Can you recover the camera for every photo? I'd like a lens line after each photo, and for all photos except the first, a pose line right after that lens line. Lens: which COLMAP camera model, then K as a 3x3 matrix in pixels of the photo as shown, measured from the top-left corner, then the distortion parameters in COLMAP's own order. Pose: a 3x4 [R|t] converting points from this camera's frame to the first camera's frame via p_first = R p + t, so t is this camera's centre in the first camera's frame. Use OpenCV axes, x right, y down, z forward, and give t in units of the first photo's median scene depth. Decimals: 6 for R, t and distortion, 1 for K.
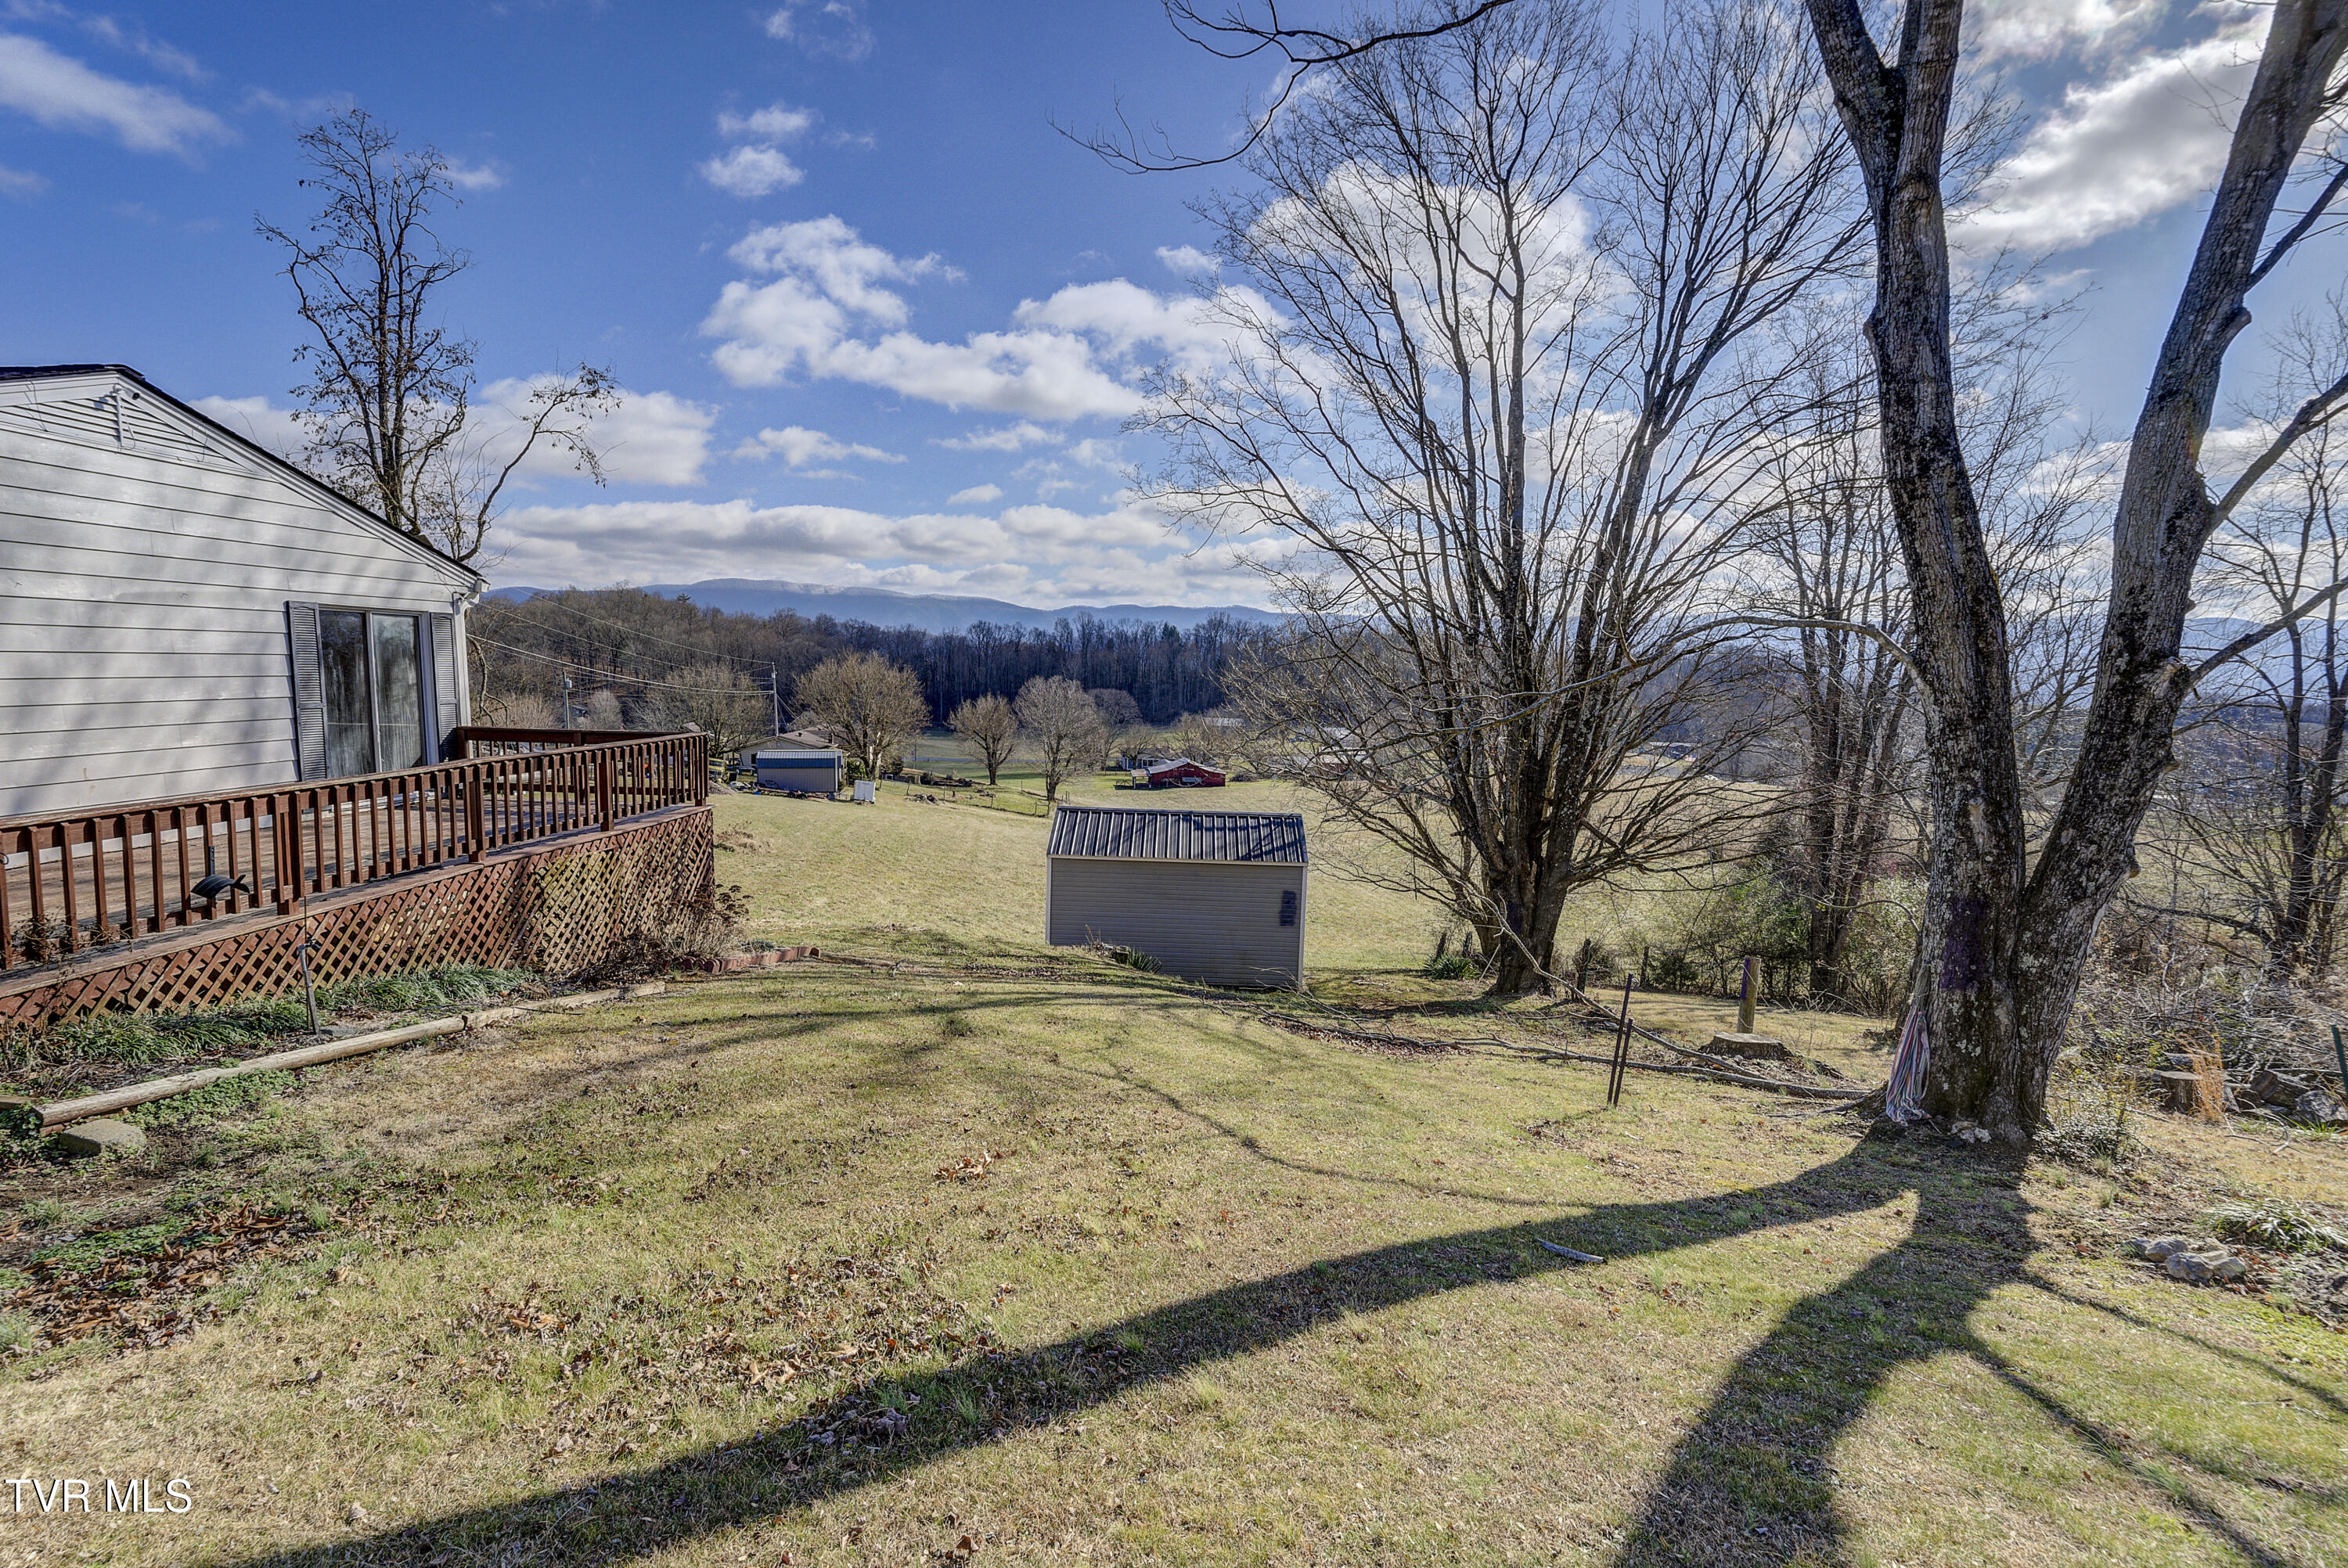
lens RADIAL K [[1100.8, 0, 1187.1], [0, 1100.8, 772.2], [0, 0, 1]] dist [-0.013676, 0.000017]
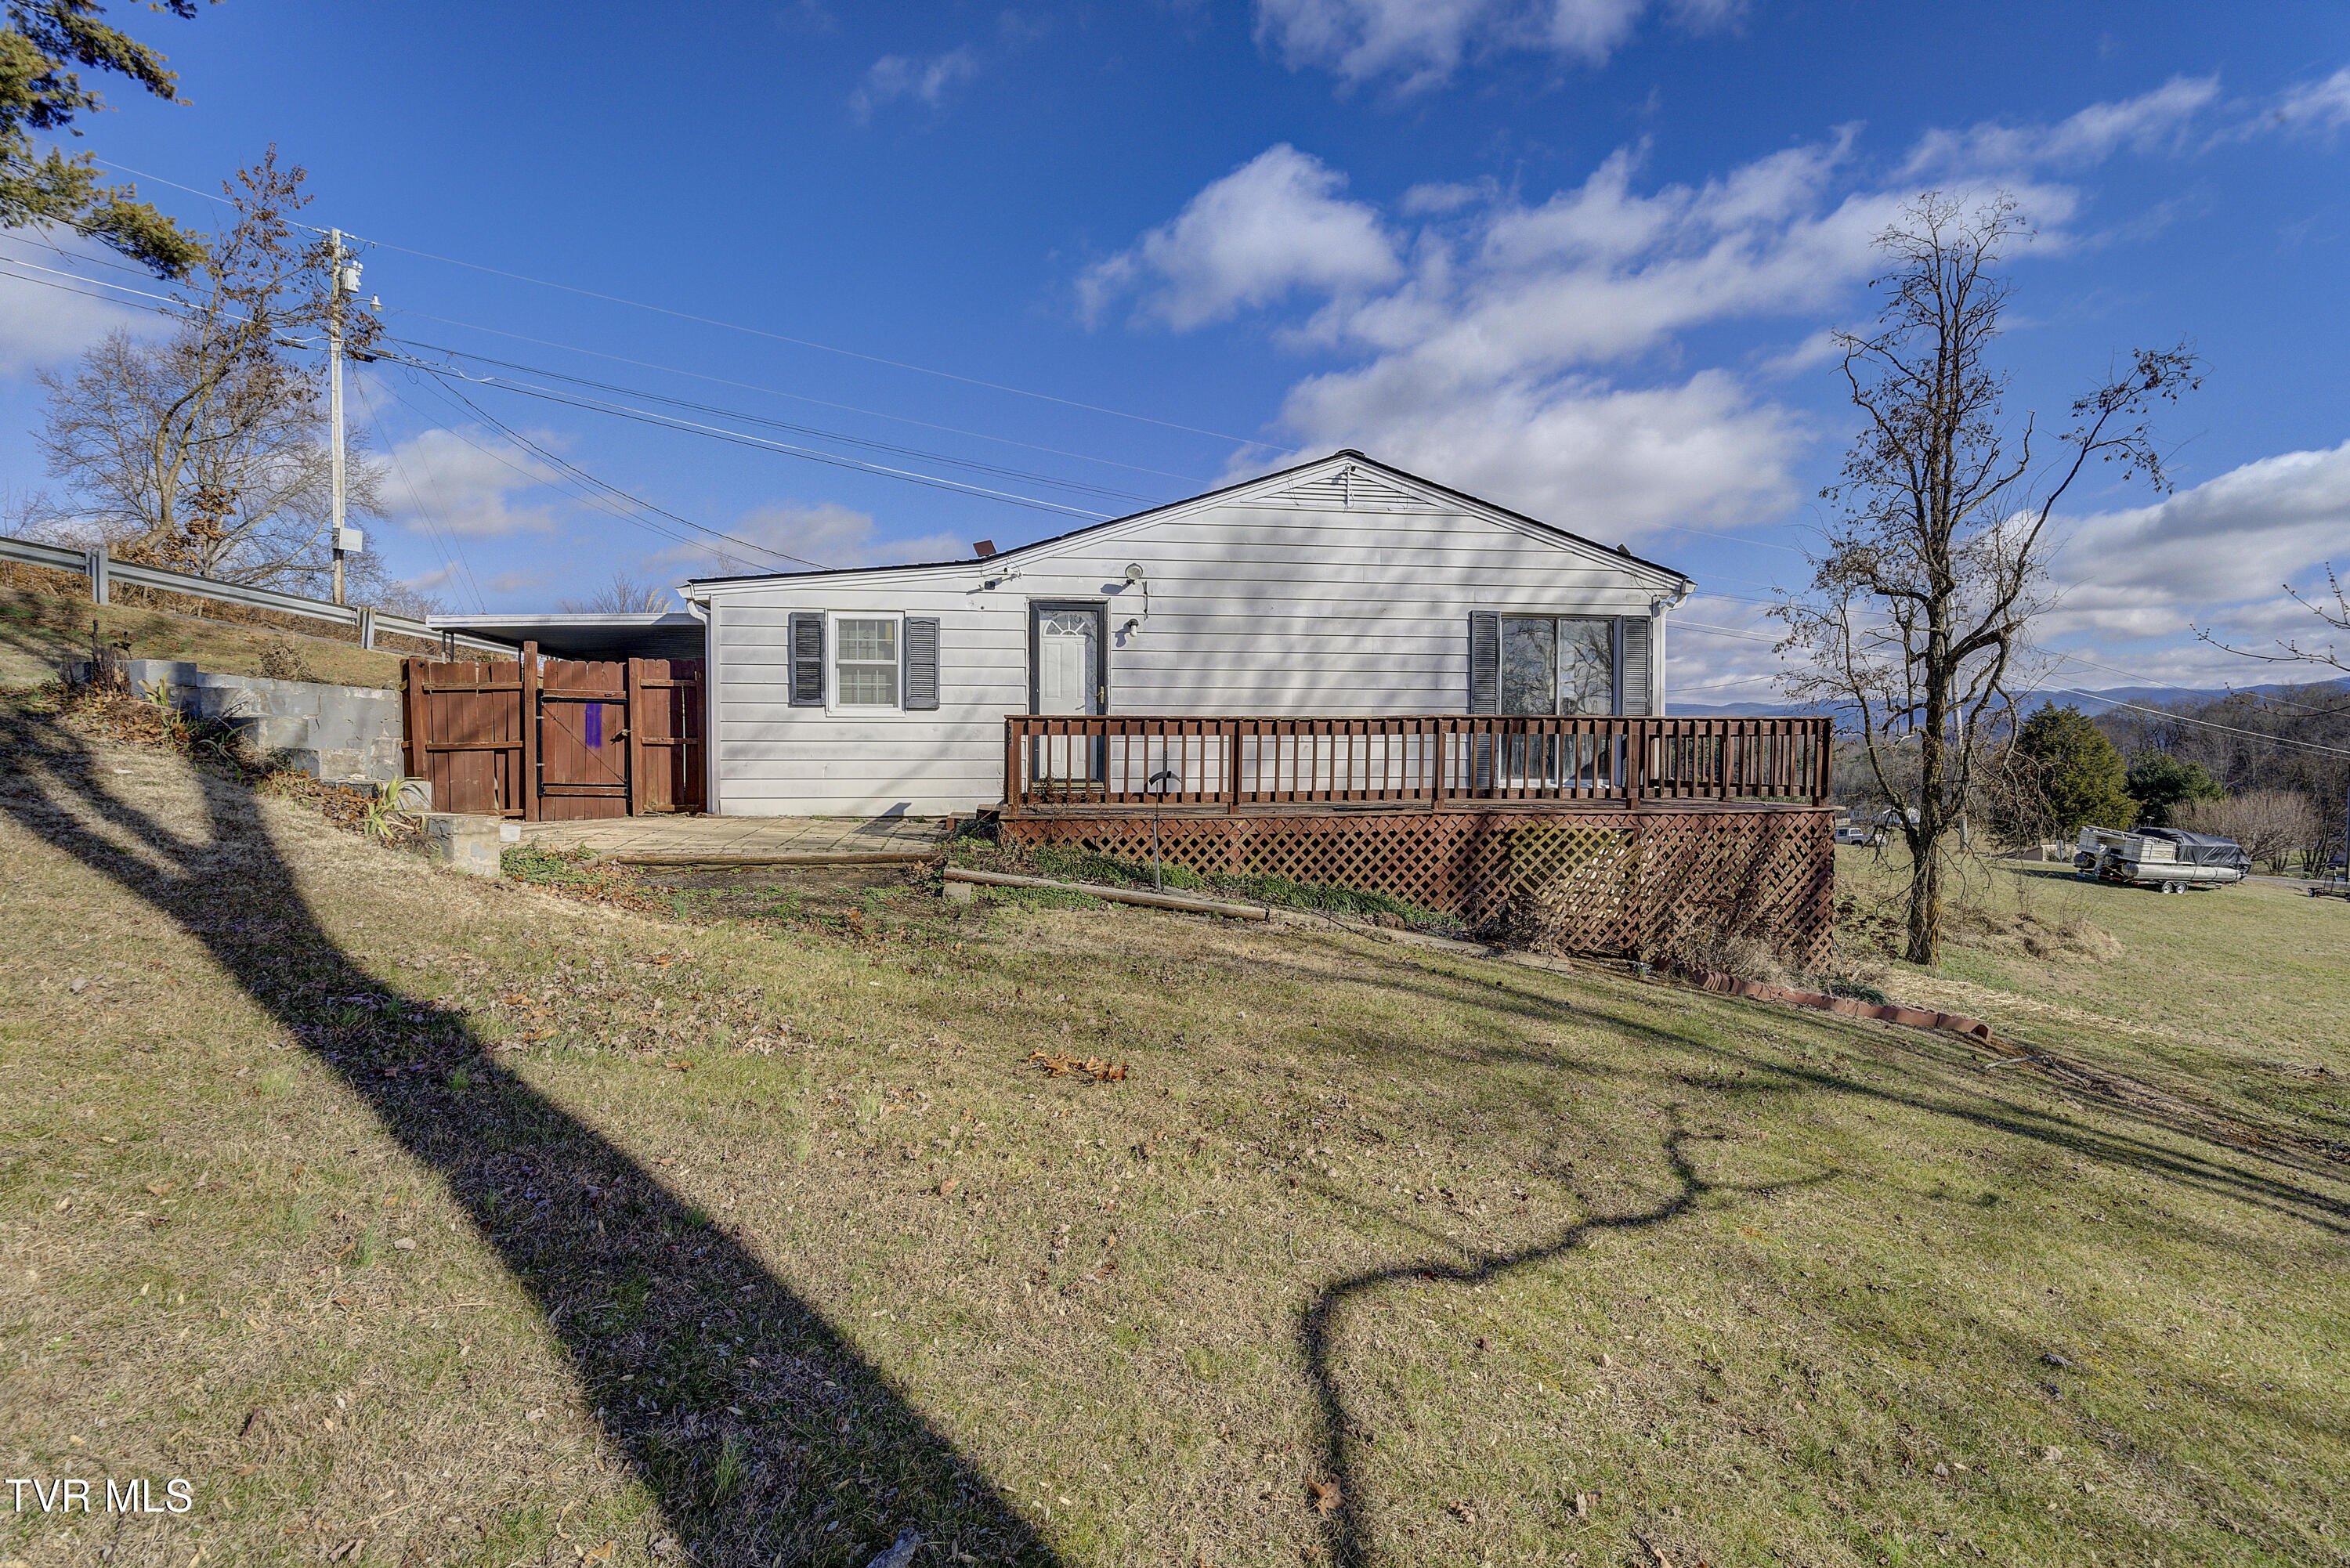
lens RADIAL K [[1101.8, 0, 1188.1], [0, 1101.8, 772.2], [0, 0, 1]] dist [-0.013676, 0.000017]
pose [[0.196898, -0.010210, -0.980371, 0.155137], [-0.087398, 0.995782, -0.027924, 0.041629], [0.976521, 0.091180, 0.195175, 0.235004]]
